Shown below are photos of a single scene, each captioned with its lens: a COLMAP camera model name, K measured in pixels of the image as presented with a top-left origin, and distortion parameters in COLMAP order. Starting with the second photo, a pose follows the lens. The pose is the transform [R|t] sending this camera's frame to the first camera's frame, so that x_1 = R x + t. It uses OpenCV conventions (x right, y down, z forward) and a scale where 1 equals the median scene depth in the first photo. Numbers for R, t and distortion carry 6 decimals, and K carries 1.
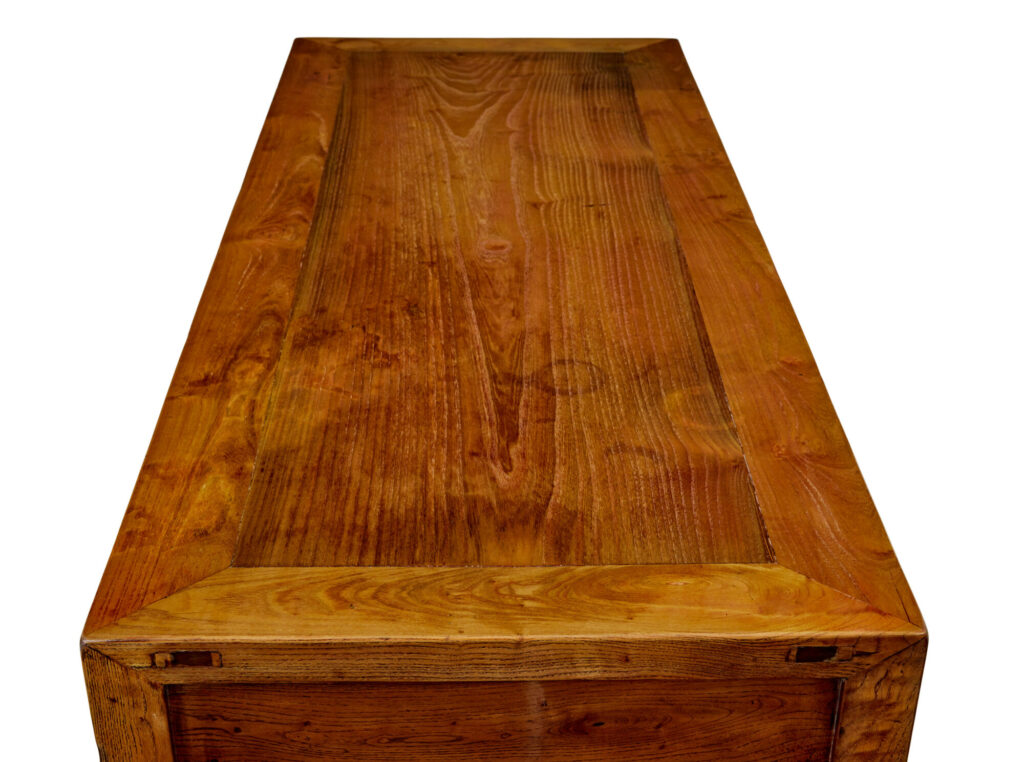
lens RADIAL K [[1371.6, 0, 512.0], [0, 1371.6, 381.0], [0, 0, 1]] dist [-0.014908, -0.011061]
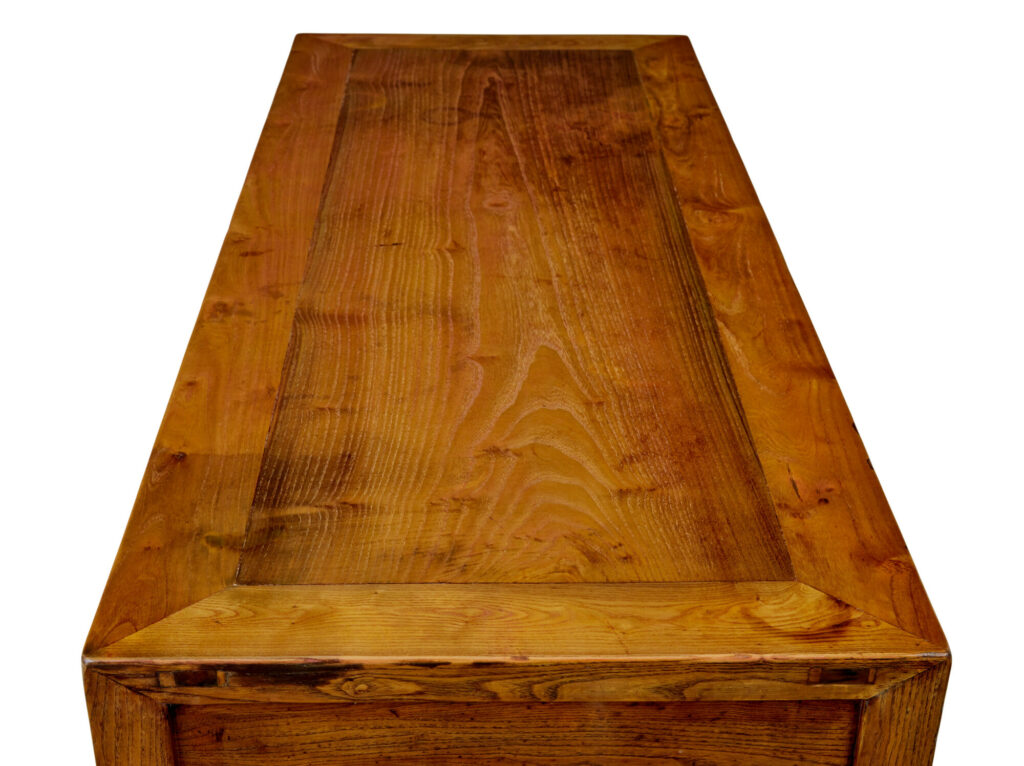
lens RADIAL K [[1371.6, 0, 512.0], [0, 1371.6, 383.0], [0, 0, 1]] dist [-0.014908, -0.011061]
pose [[-0.999804, -0.017190, -0.009863, -0.015465], [-0.016517, 0.447679, 0.894042, -1.056505], [-0.010953, 0.894029, -0.447875, 1.731242]]
